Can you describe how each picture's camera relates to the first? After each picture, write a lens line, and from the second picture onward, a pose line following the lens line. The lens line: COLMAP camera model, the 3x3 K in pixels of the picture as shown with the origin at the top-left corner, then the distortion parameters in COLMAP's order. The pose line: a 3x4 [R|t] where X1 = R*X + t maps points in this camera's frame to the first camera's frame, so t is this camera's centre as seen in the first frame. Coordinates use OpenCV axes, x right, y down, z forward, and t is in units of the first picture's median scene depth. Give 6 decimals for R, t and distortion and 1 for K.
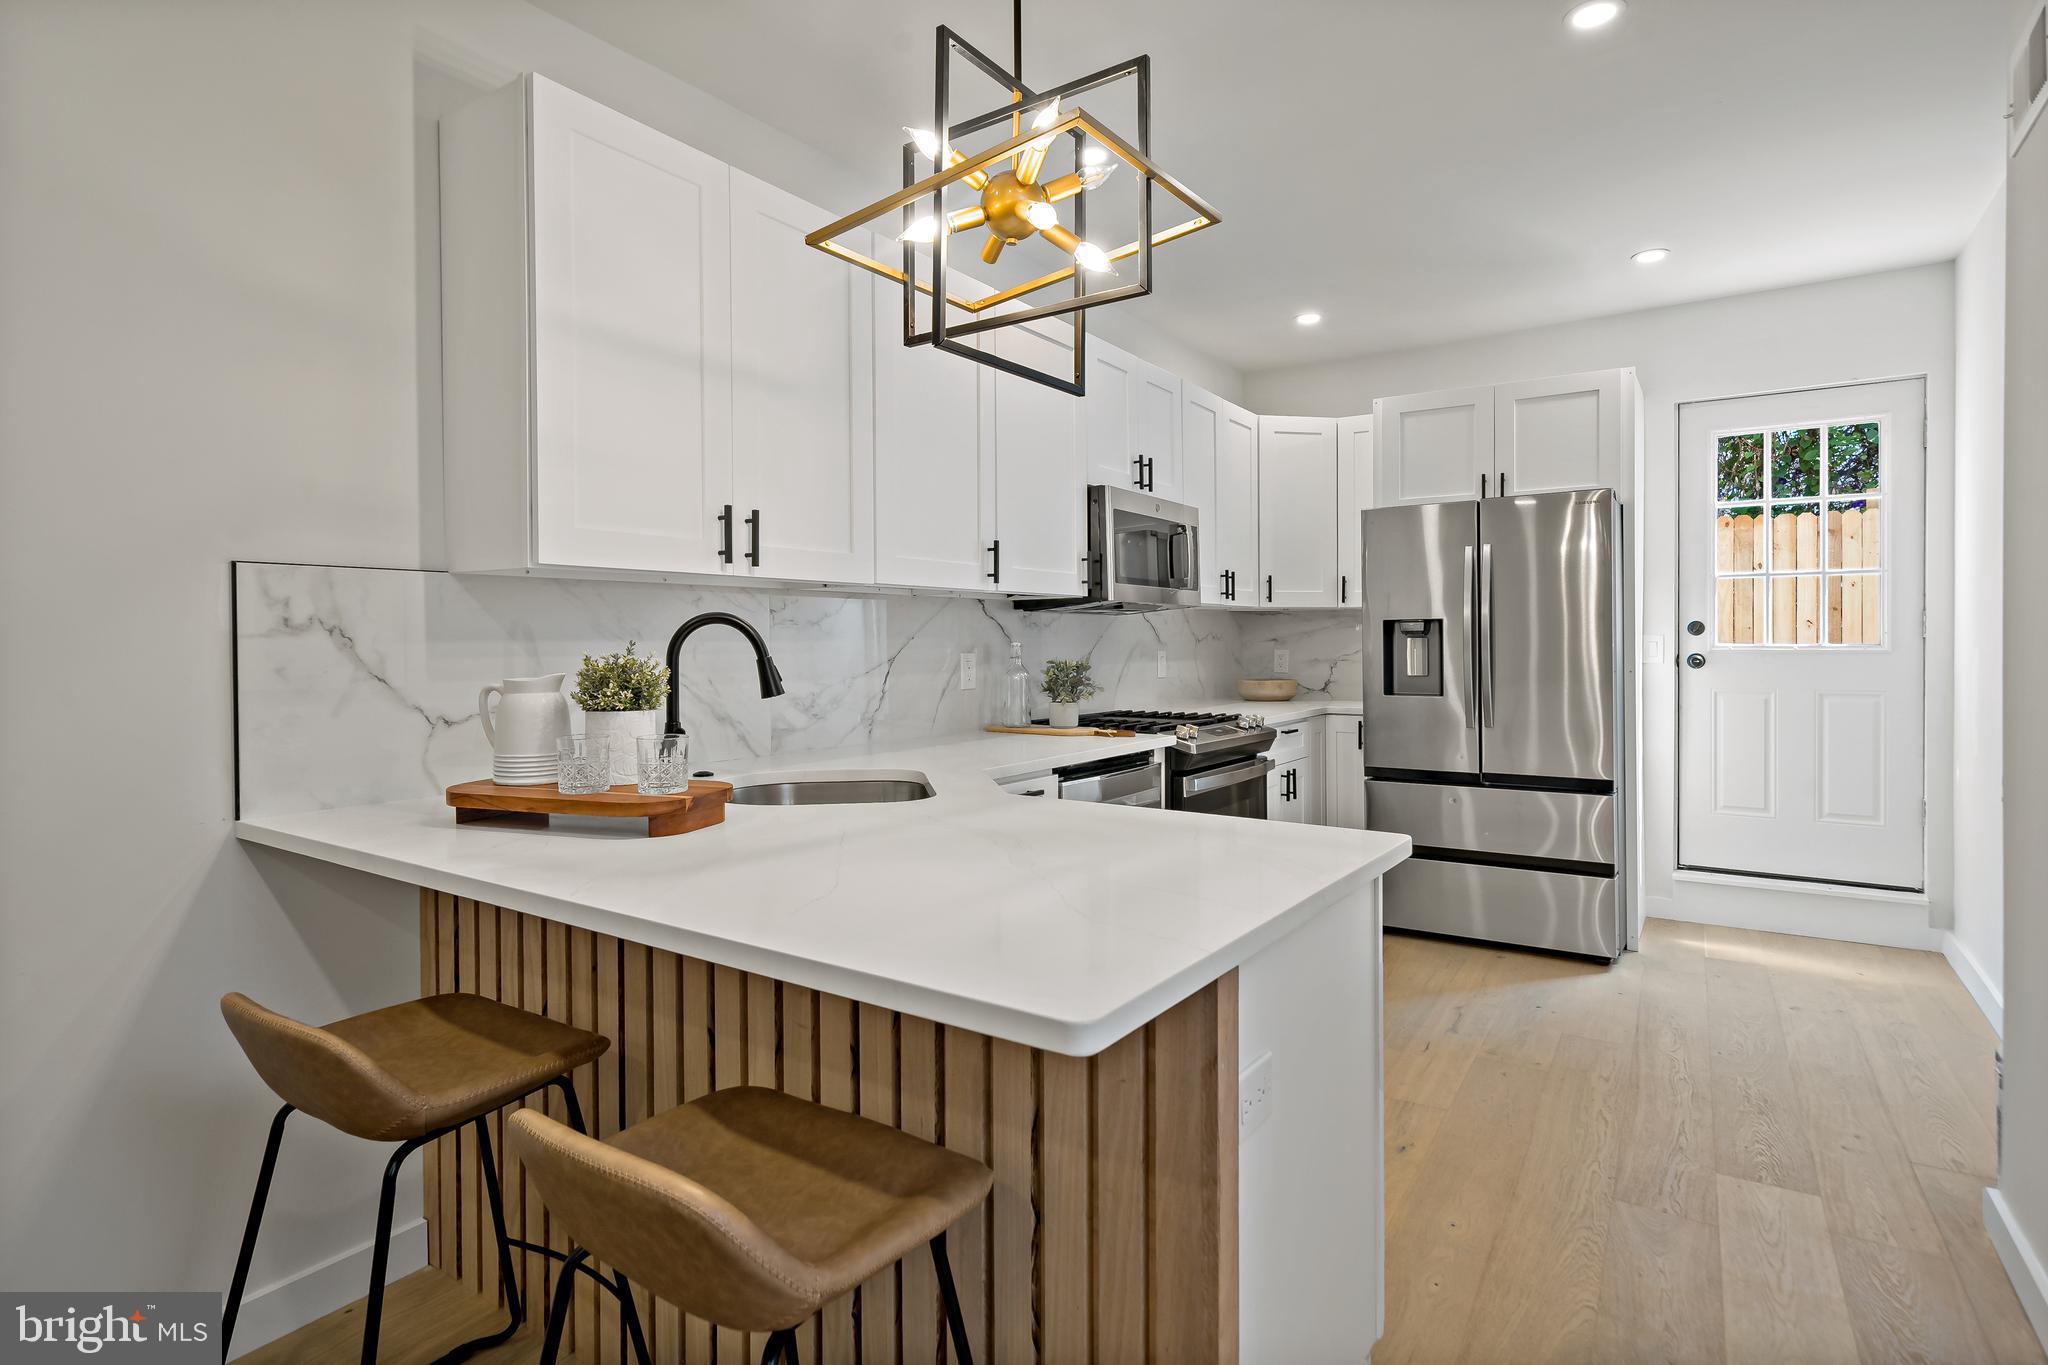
lens RADIAL K [[1071.8, 0, 1012.9], [0, 1071.8, 662.6], [0, 0, 1]] dist [0.002174, 0.001264]
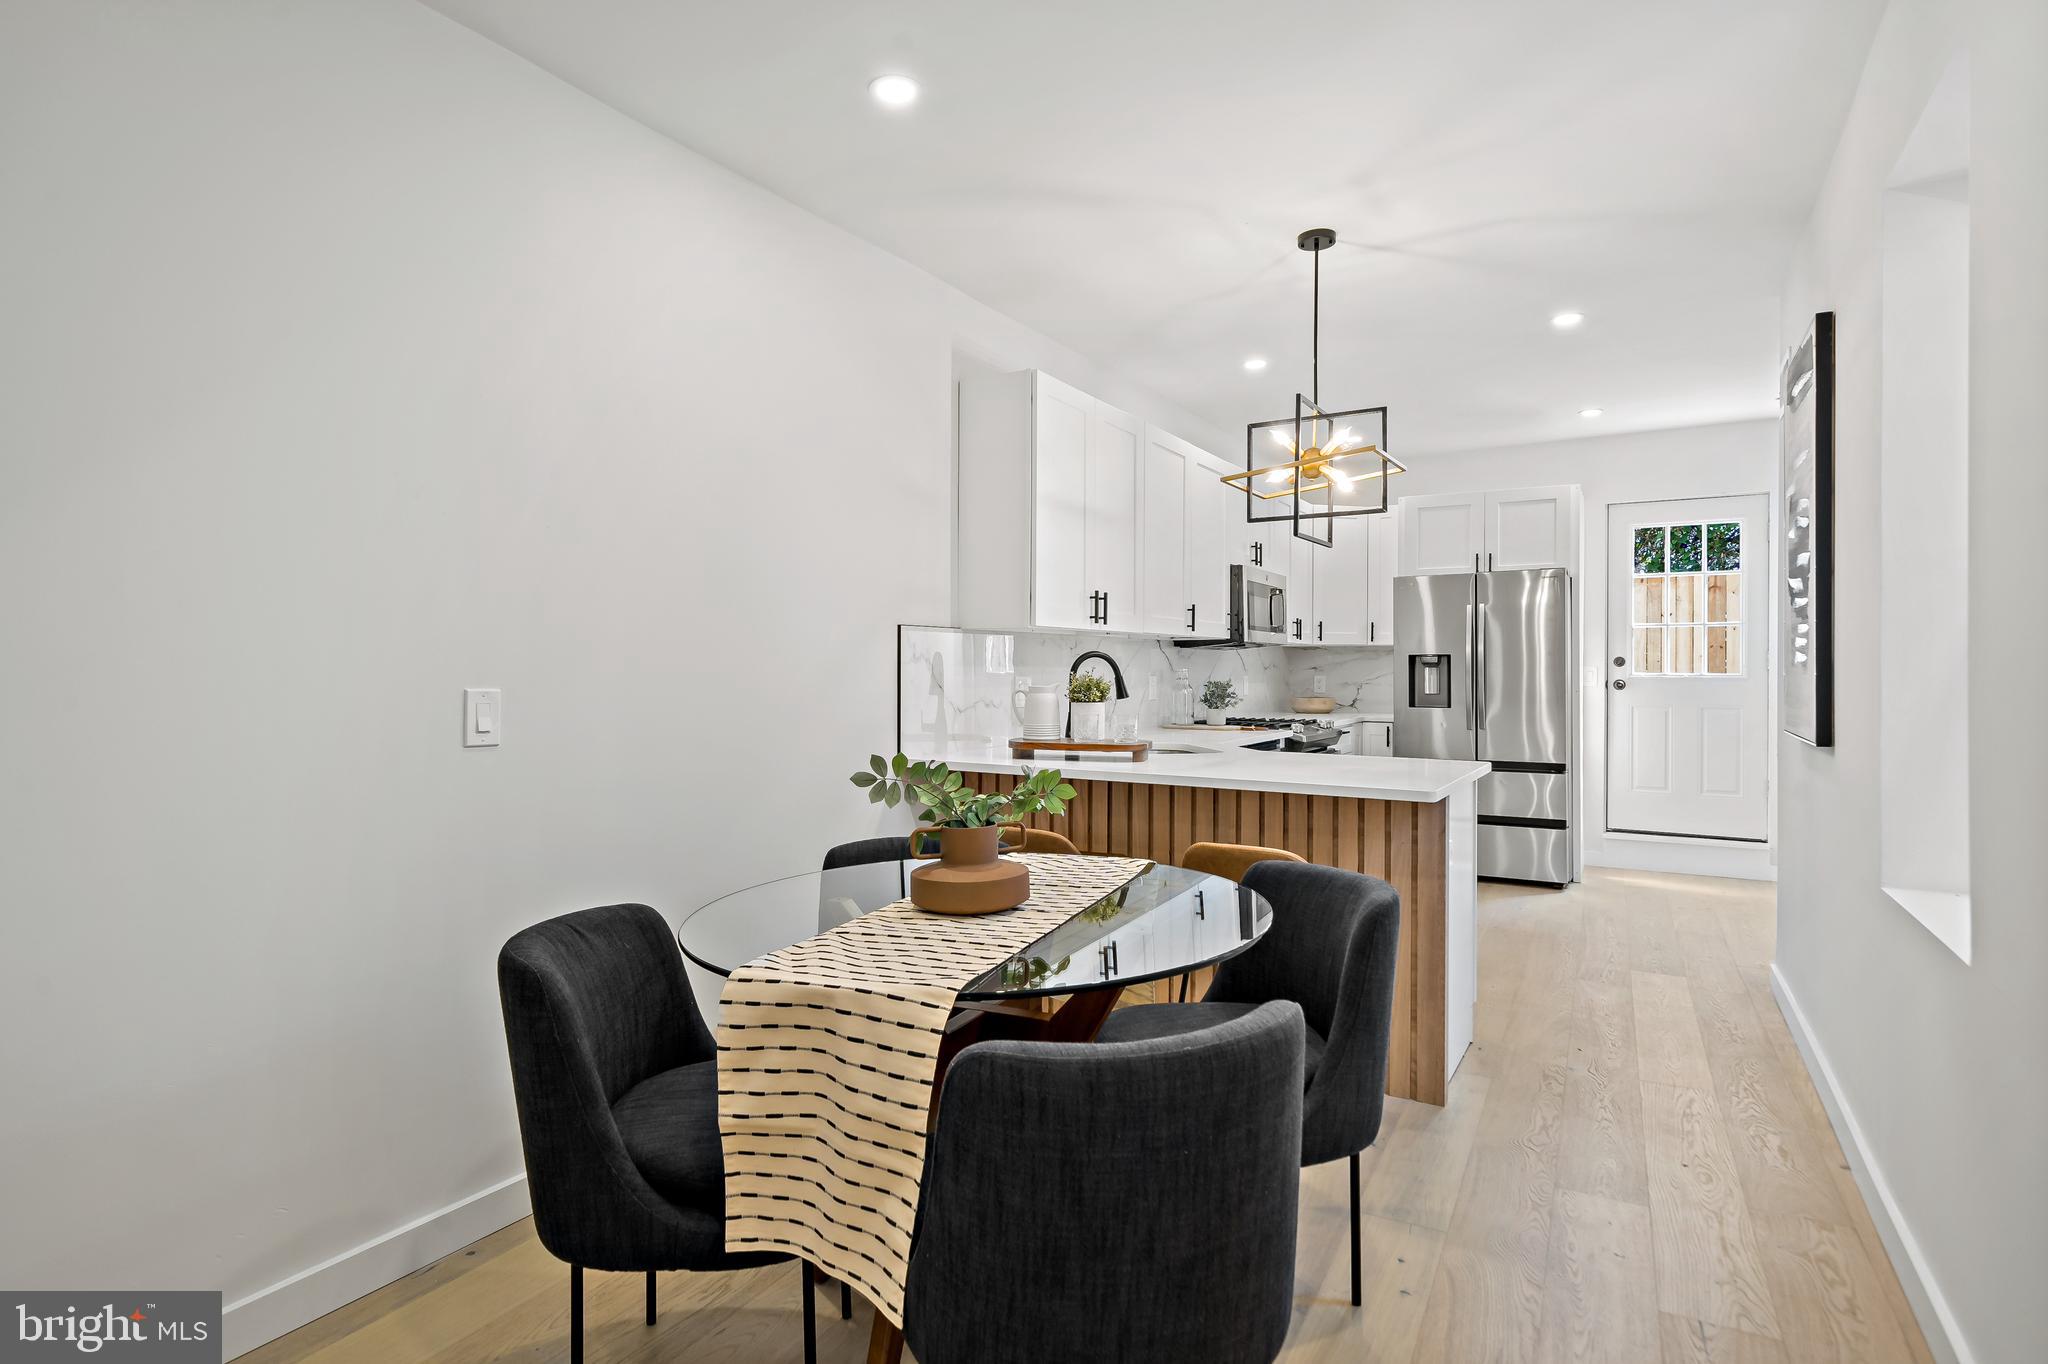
lens RADIAL K [[1071.8, 0, 1019.5], [0, 1071.8, 689.2], [0, 0, 1]] dist [0.002174, 0.001264]
pose [[0.998187, 0.004362, 0.060024, -0.279296], [-0.004325, 0.999990, -0.000753, 0.010271], [-0.060027, 0.000492, 0.998197, -0.428945]]
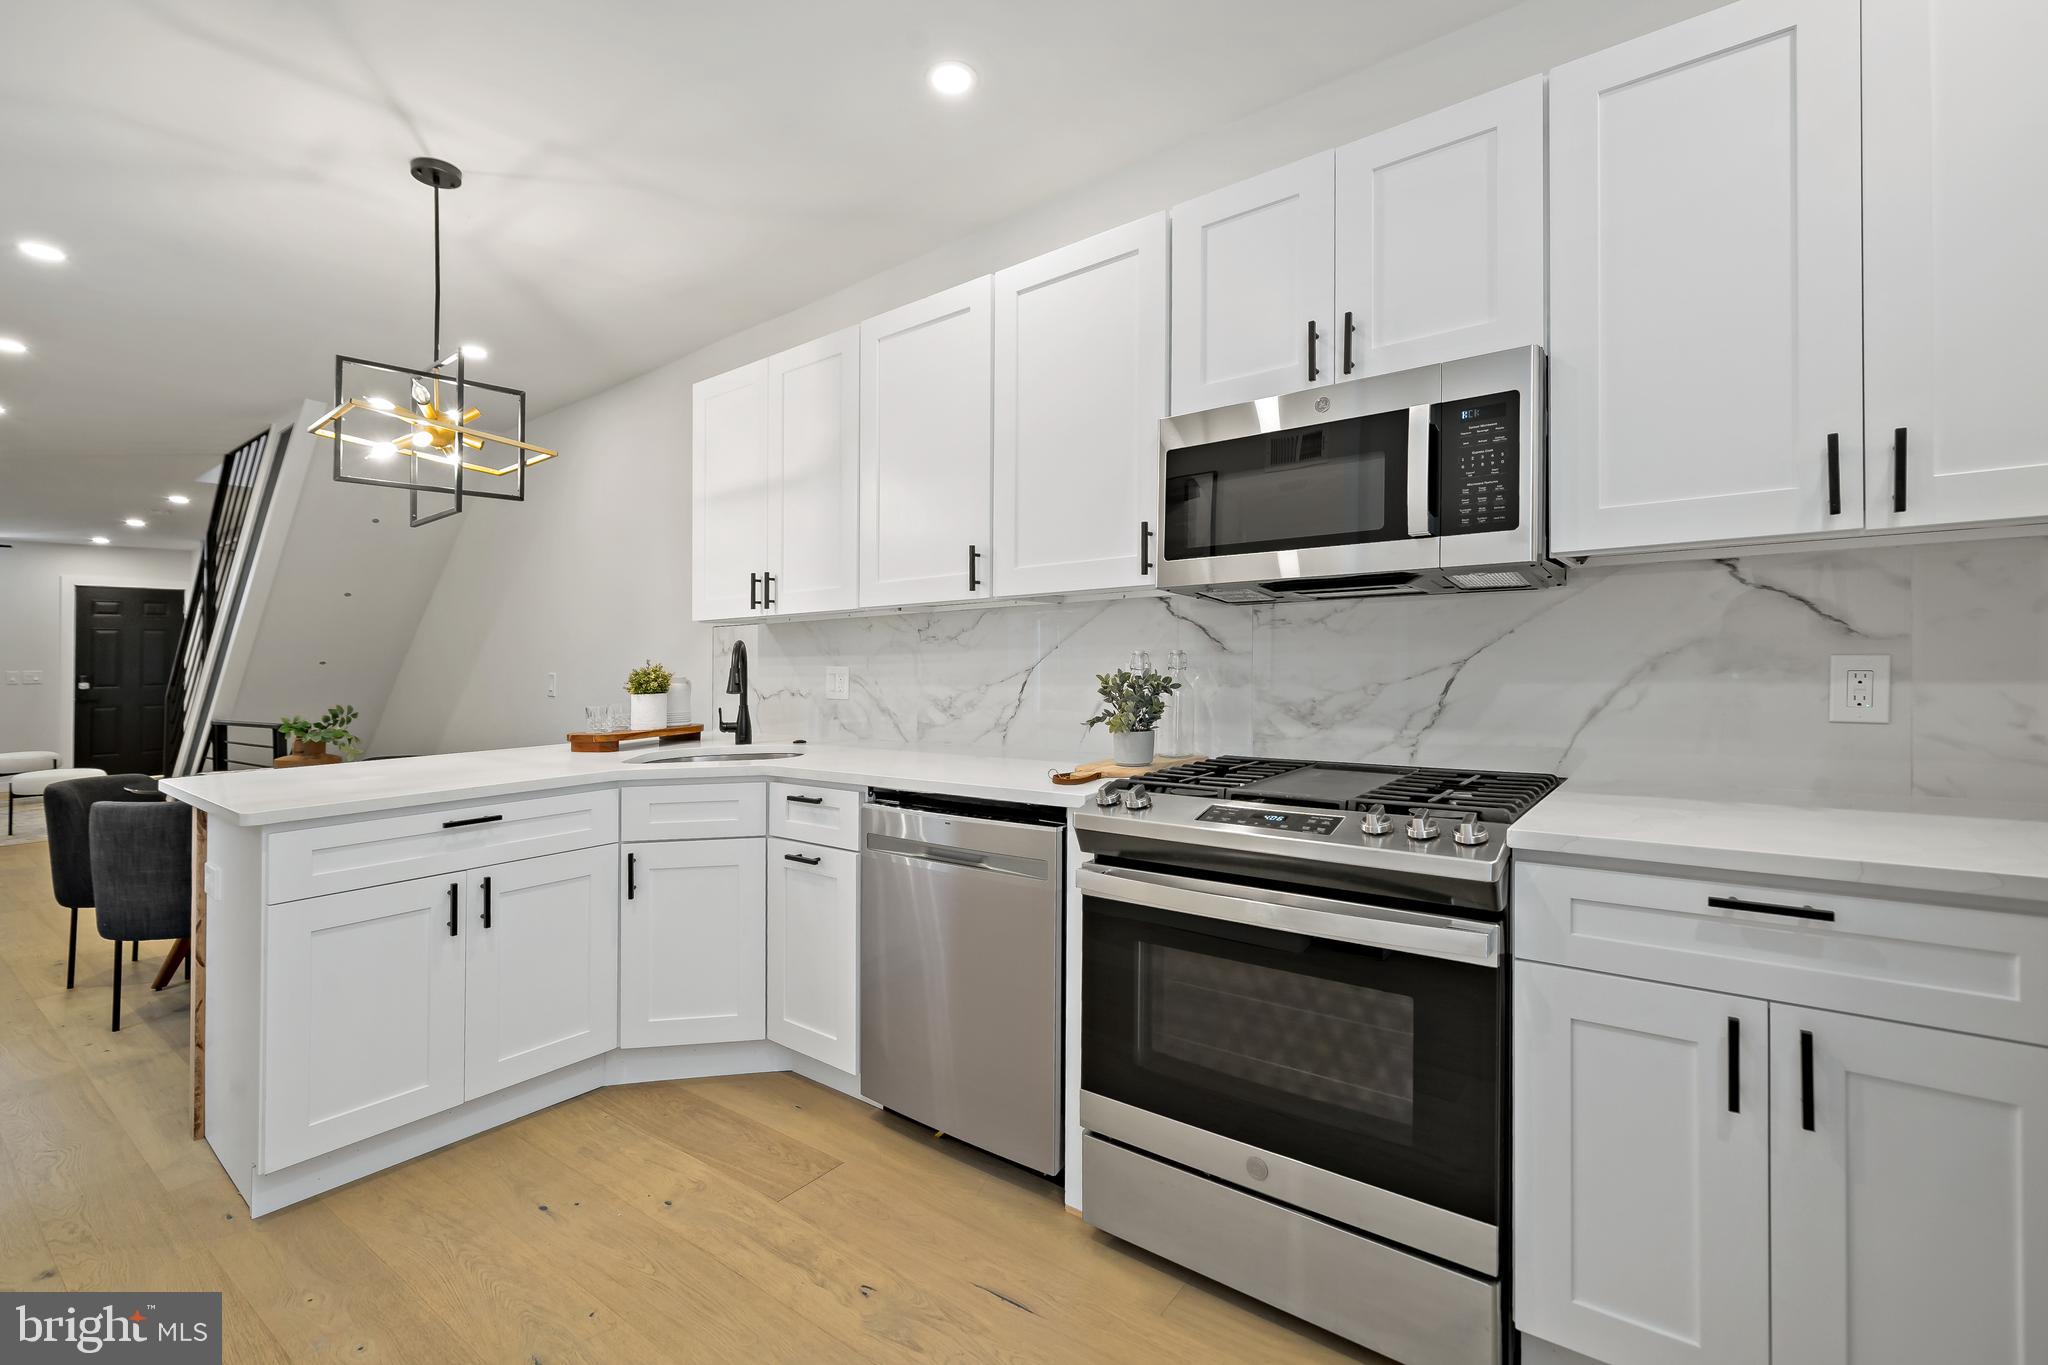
lens RADIAL K [[912.6, 0, 1061.0], [0, 912.6, 642.8], [0, 0, 1]] dist [0.004513, -0.000908]
pose [[-0.066448, -0.010763, -0.997732, 0.598756], [0.000751, 0.999941, -0.010837, -0.014893], [0.997790, -0.001470, -0.066436, 0.868806]]
